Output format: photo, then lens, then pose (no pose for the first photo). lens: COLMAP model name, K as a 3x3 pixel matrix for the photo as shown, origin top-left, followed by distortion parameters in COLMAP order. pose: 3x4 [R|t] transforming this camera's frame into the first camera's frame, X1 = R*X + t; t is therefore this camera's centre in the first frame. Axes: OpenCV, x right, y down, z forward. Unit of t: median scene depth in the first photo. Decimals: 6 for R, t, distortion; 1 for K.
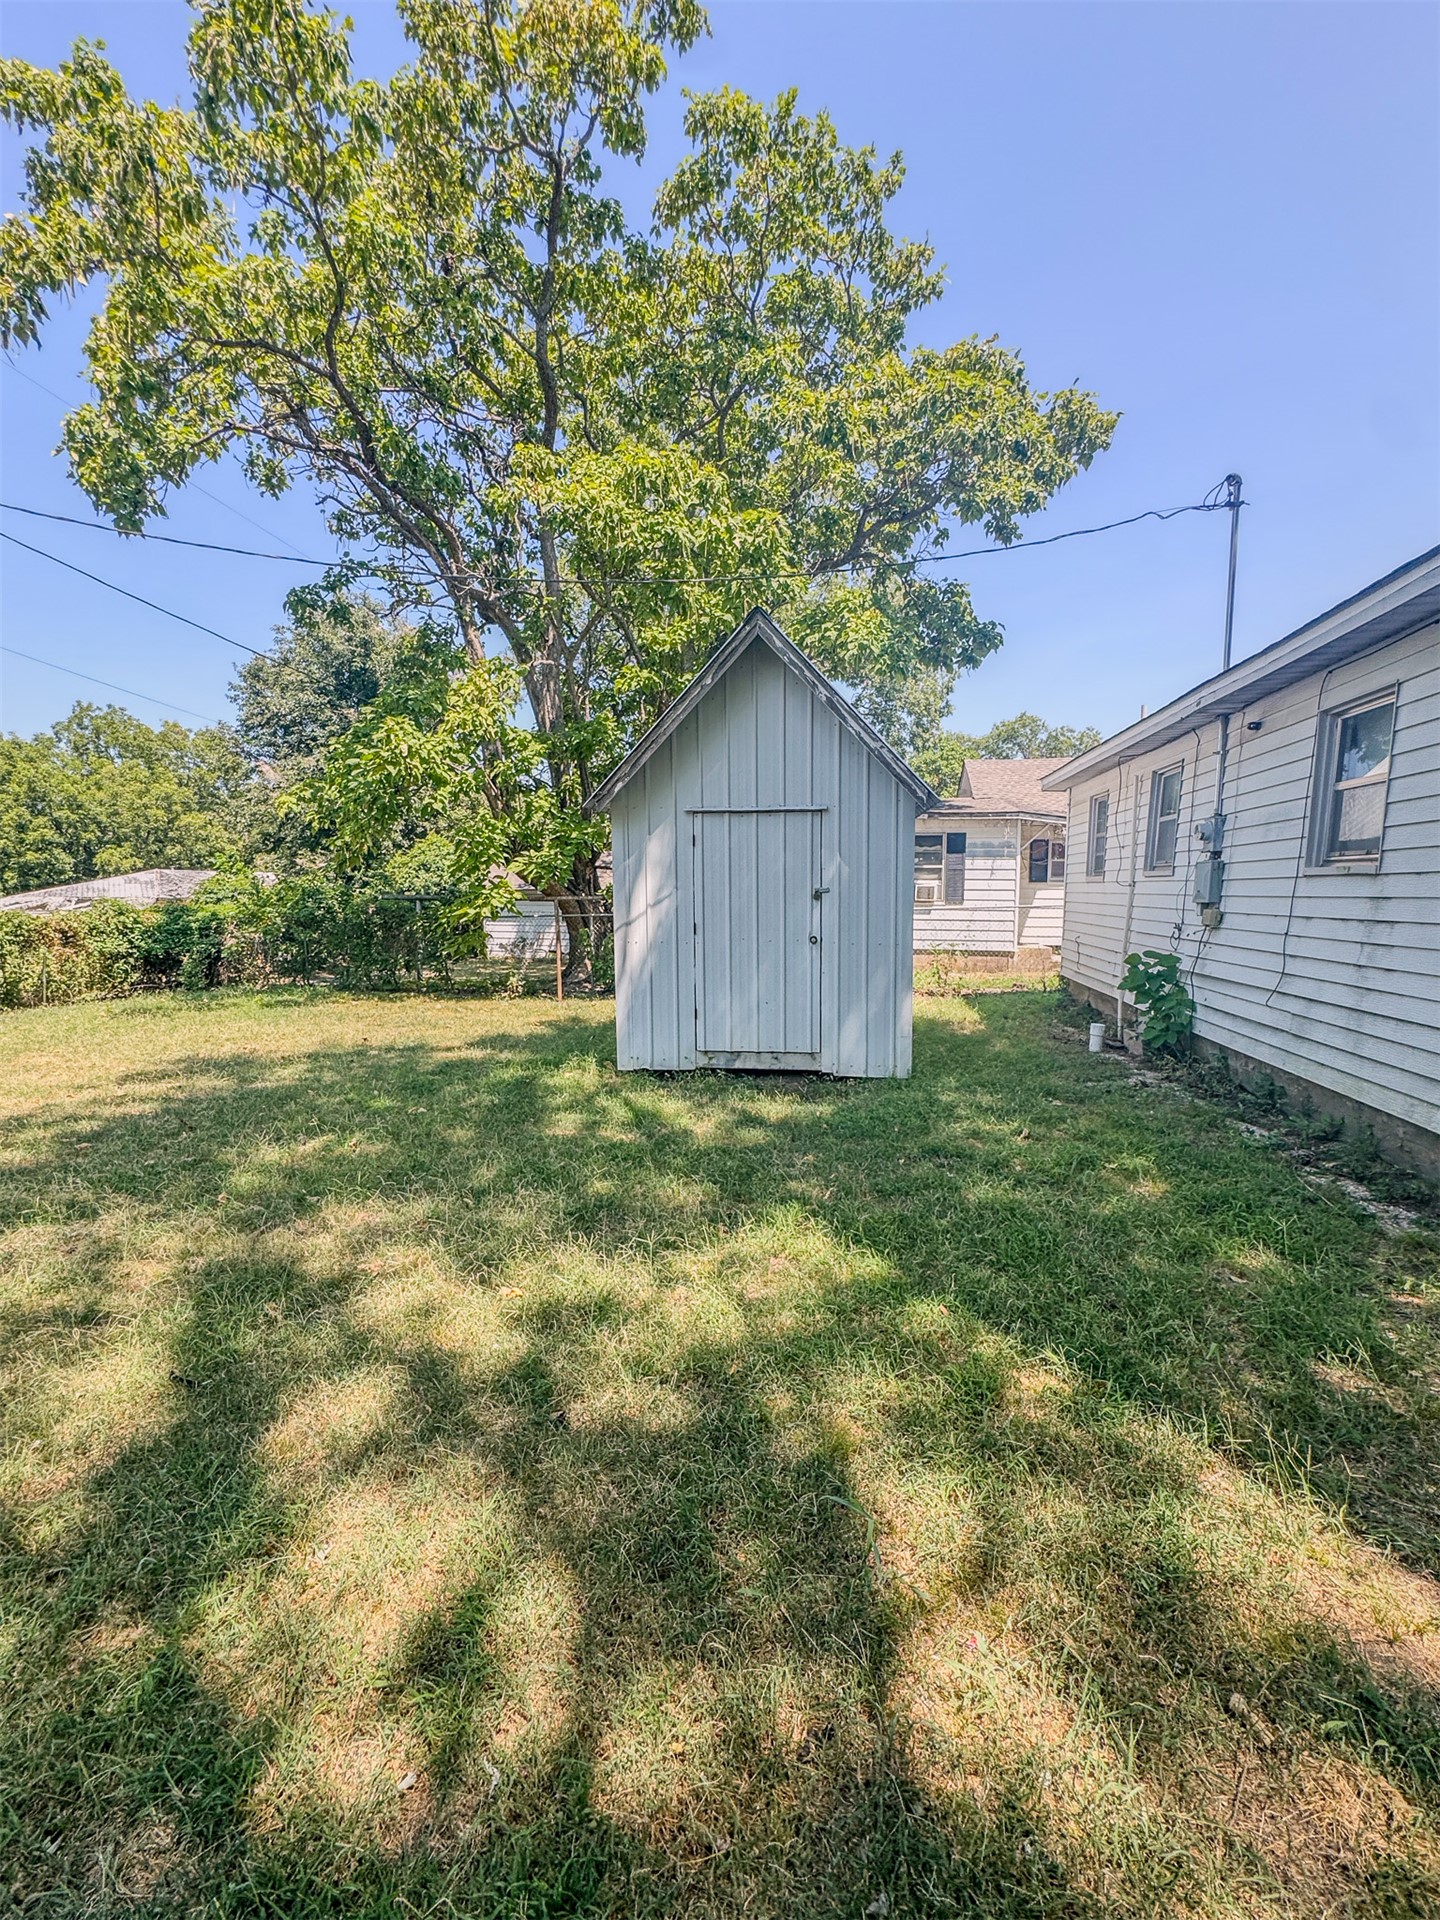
lens RADIAL K [[785.2, 0, 720.0], [0, 785.2, 960.0], [0, 0, 1]] dist [-0.001988, -0.000123]
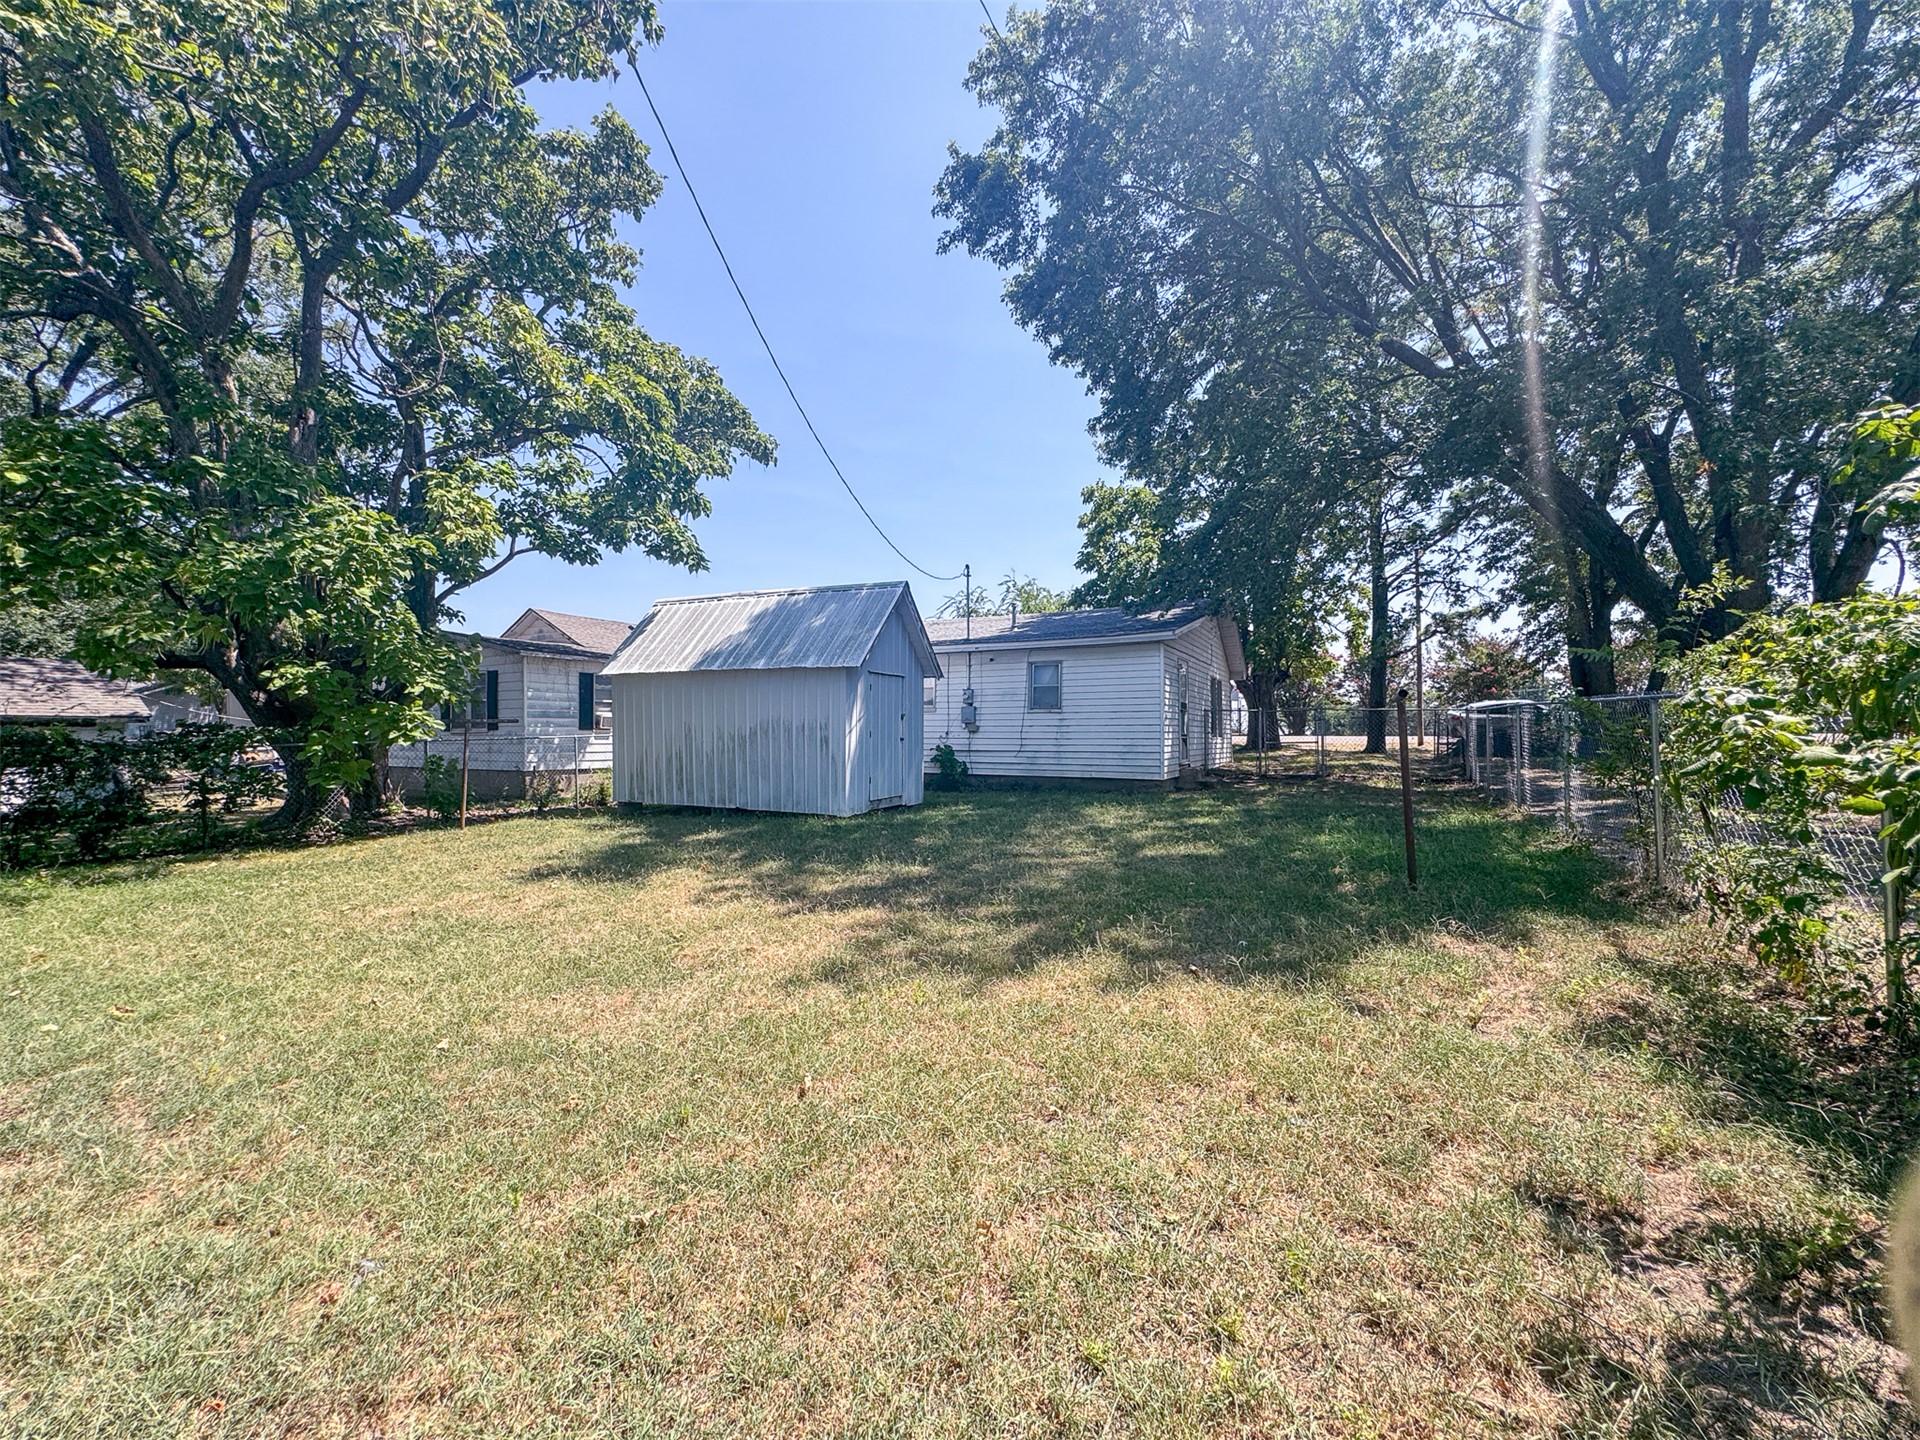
lens RADIAL K [[785.2, 0, 964.8], [0, 785.2, 714.4], [0, 0, 1]] dist [-0.001988, -0.000123]
pose [[0.256212, 0.025238, 0.966291, -1.154600], [0.086077, 0.995092, -0.048813, 0.015189], [-0.962781, 0.095682, 0.252782, 0.220198]]
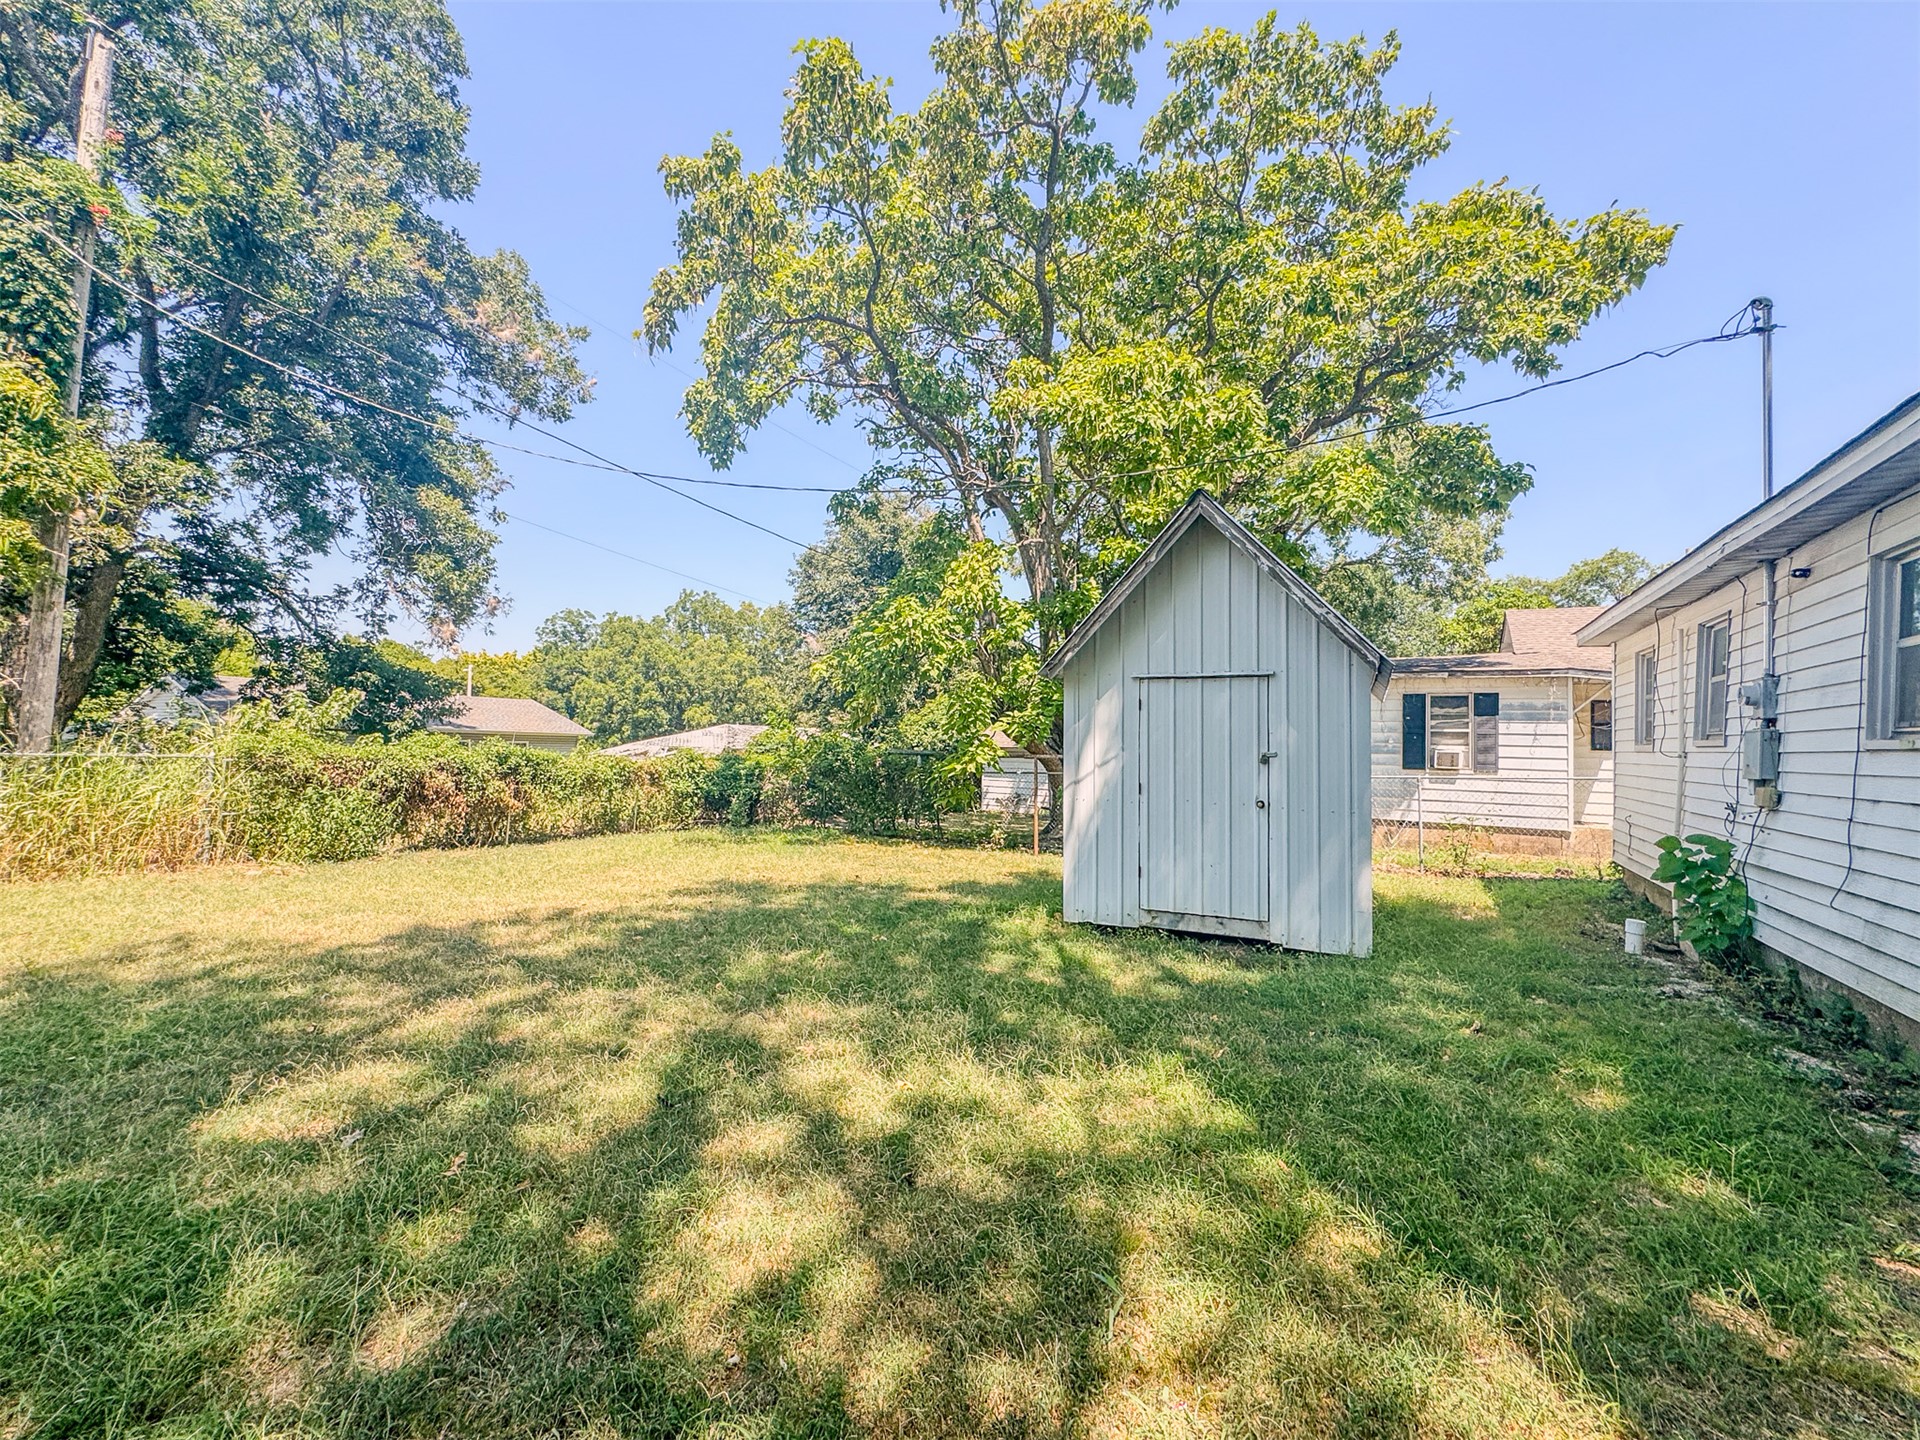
lens RADIAL K [[794.9, 0, 957.5], [0, 794.9, 721.6], [0, 0, 1]] dist [0.000802, -0.000033]
pose [[0.942607, 0.008204, -0.333805, 0.060493], [-0.049052, 0.992254, -0.114129, 0.002657], [0.330283, 0.123953, 0.935708, -0.049995]]
